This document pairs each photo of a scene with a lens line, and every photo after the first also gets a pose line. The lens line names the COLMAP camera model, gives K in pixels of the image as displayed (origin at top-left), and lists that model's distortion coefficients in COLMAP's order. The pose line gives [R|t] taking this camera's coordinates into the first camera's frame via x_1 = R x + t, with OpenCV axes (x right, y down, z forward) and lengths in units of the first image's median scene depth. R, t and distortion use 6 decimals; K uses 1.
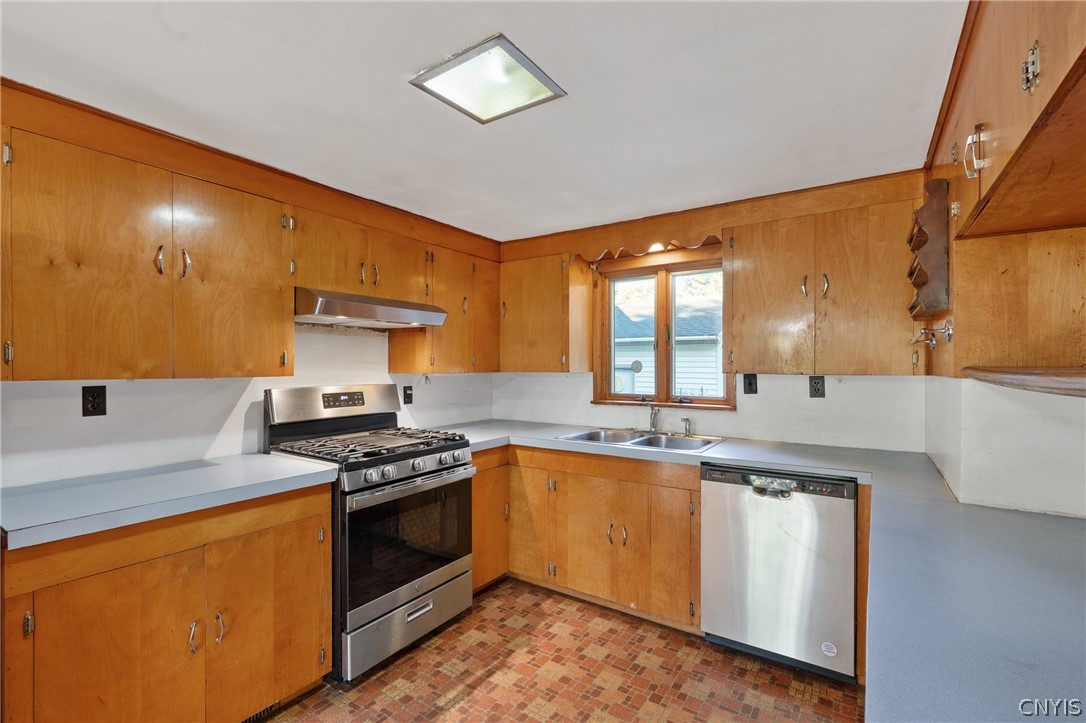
lens RADIAL K [[486.4, 0, 516.7], [0, 486.4, 362.5], [0, 0, 1]] dist [-0.008423, -0.000006]
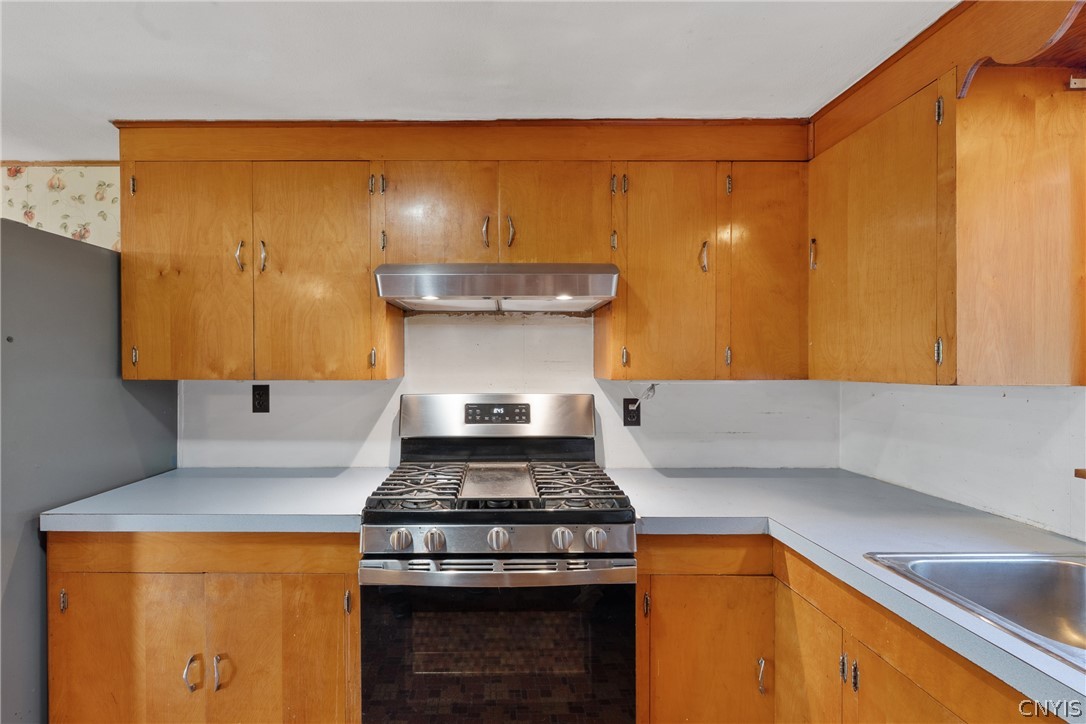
lens RADIAL K [[486.4, 0, 512.2], [0, 486.4, 364.7], [0, 0, 1]] dist [-0.008423, -0.000006]
pose [[0.589069, 0.003214, -0.808076, 0.258212], [0.004708, 0.999961, 0.007410, -0.001430], [0.808069, -0.008170, 0.589032, 0.625311]]
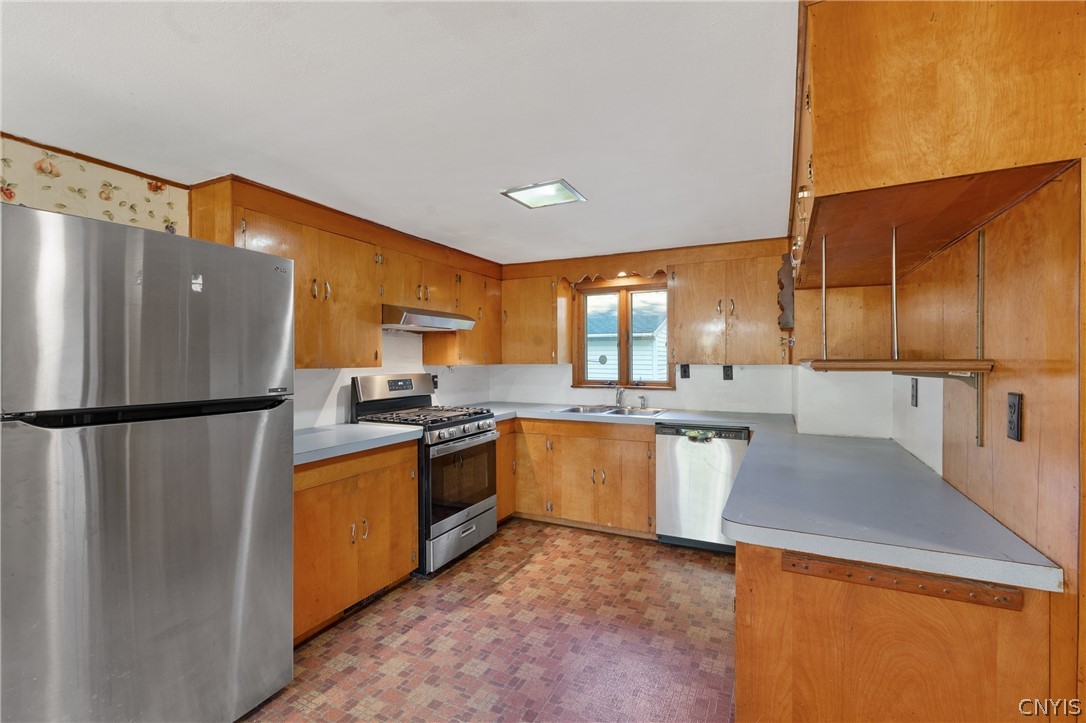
lens RADIAL K [[486.4, 0, 516.6], [0, 486.4, 355.4], [0, 0, 1]] dist [-0.008423, -0.000006]
pose [[0.991424, -0.002169, 0.130670, -0.226096], [0.002368, 0.999996, -0.001365, -0.002622], [-0.130667, 0.001663, 0.991425, -0.407509]]
